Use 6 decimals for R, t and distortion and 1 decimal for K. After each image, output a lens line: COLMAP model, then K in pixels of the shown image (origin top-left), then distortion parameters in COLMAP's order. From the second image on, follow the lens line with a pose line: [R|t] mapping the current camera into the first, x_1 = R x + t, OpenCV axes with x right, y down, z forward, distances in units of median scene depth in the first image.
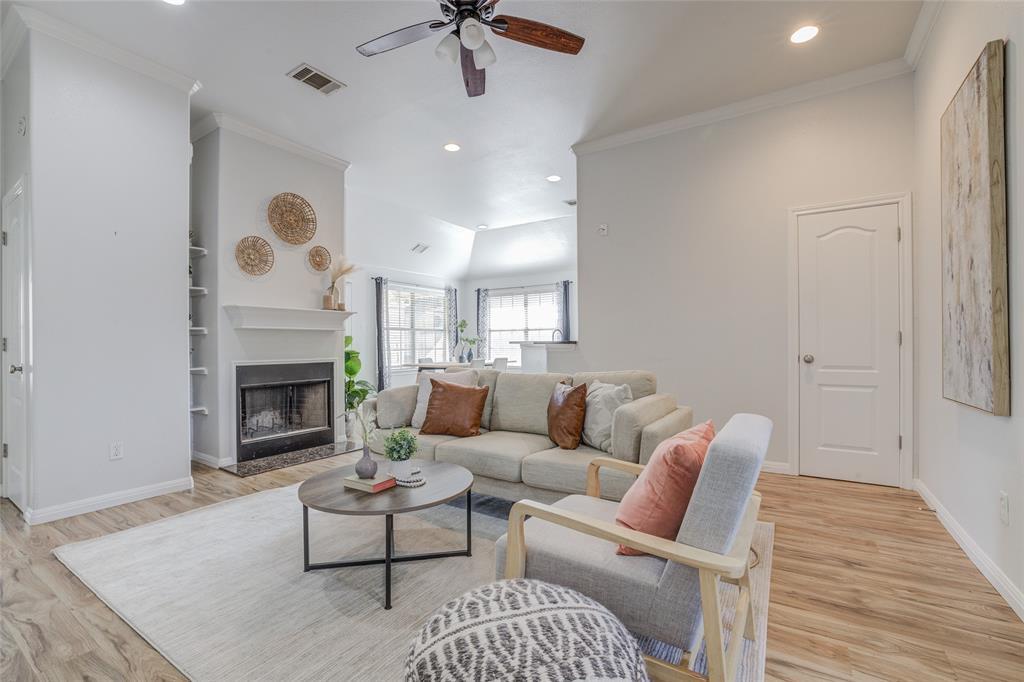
lens RADIAL K [[441.9, 0, 511.8], [0, 441.9, 339.5], [0, 0, 1]] dist [-0.041048, 0.012202]
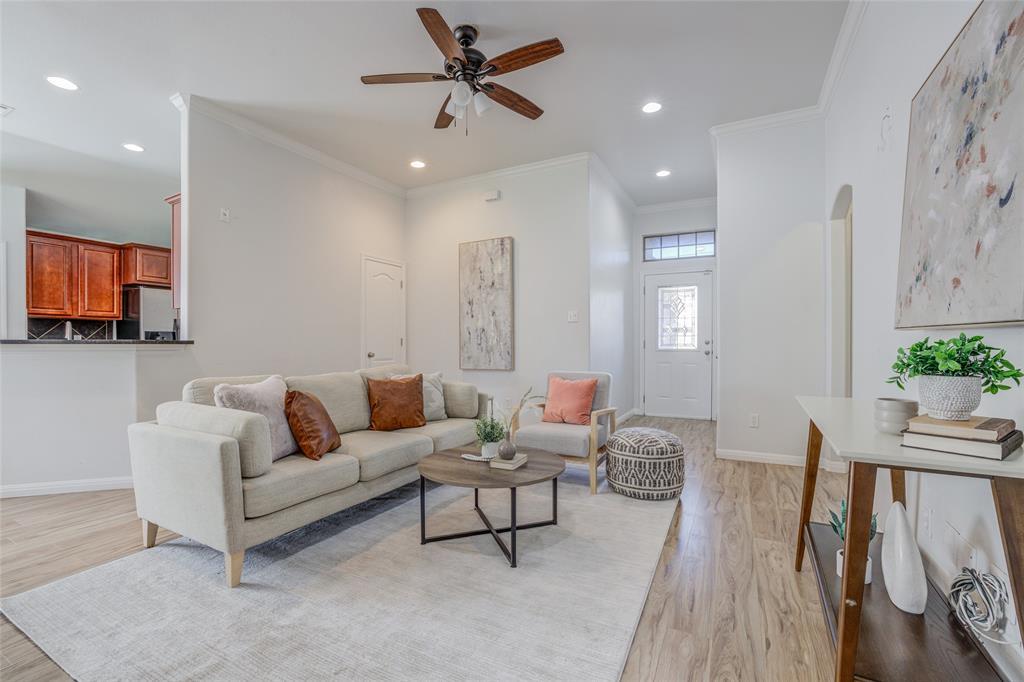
lens RADIAL K [[441.9, 0, 502.5], [0, 441.9, 343.6], [0, 0, 1]] dist [-0.041048, 0.012202]
pose [[-0.082469, 0.005821, 0.996577, -0.780659], [-0.002024, 0.999980, -0.006008, 0.010349], [-0.996592, -0.002513, -0.082455, 0.583163]]
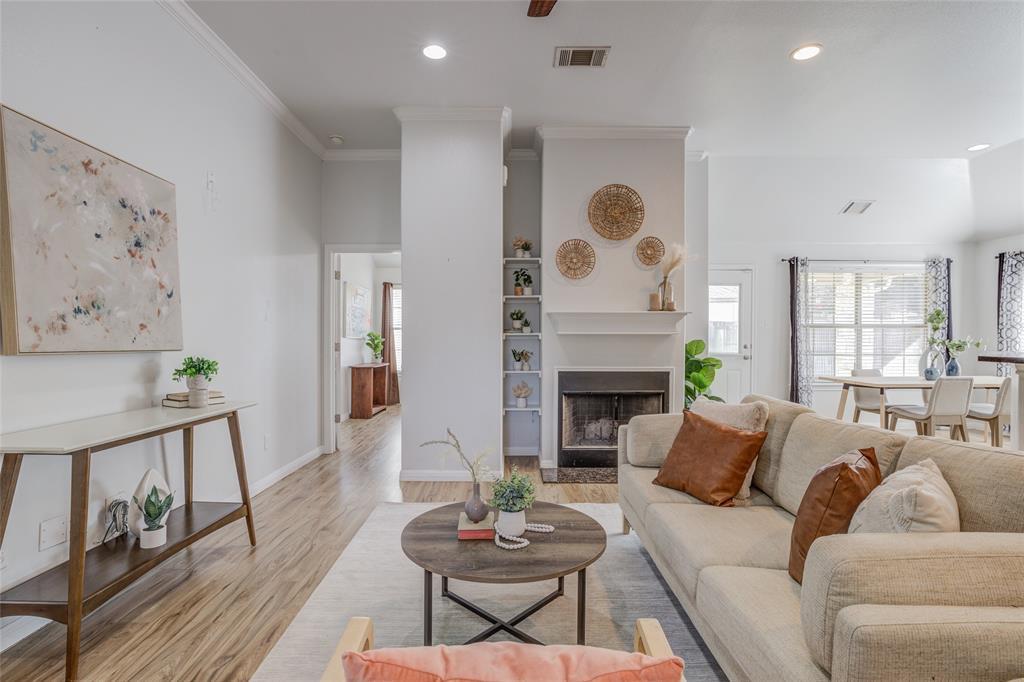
lens RADIAL K [[503.5, 0, 513.2], [0, 503.5, 338.7], [0, 0, 1]] dist [-0.026757, 0.011842]
pose [[0.548224, 0.010164, -0.836269, 0.285071], [0.000403, 0.999923, 0.012417, -0.029383], [0.836331, -0.007144, 0.548178, 0.272407]]
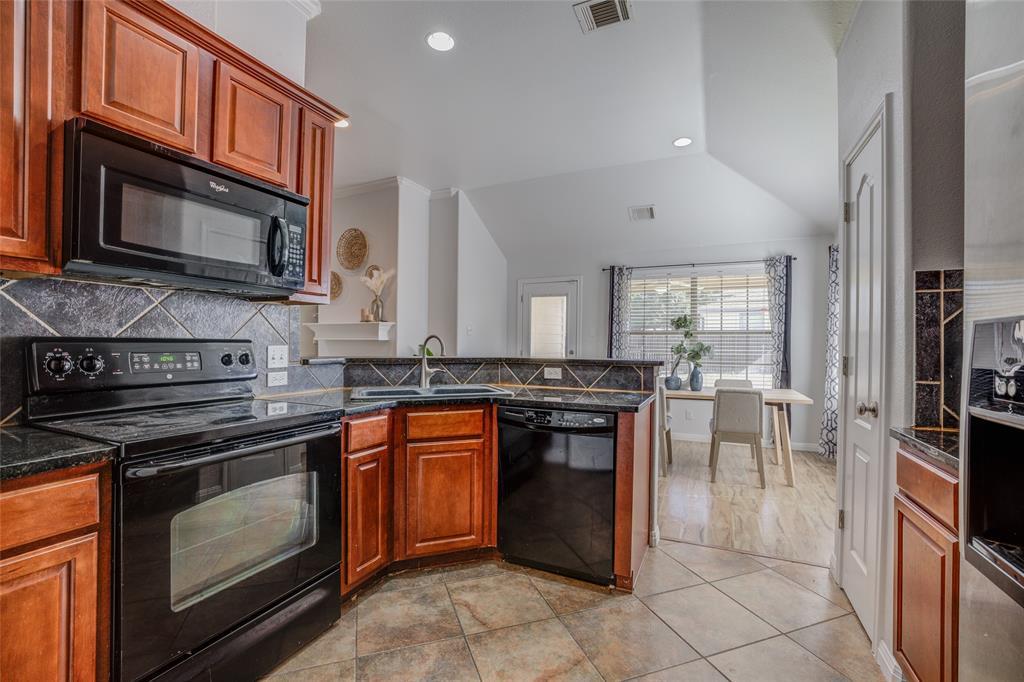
lens RADIAL K [[441.9, 0, 508.7], [0, 441.9, 342.1], [0, 0, 1]] dist [-0.041048, 0.012202]
pose [[0.140538, 0.005475, -0.990060, 0.857931], [-0.000646, 0.999985, 0.005438, -0.026264], [0.990075, -0.000125, 0.140539, 1.389078]]
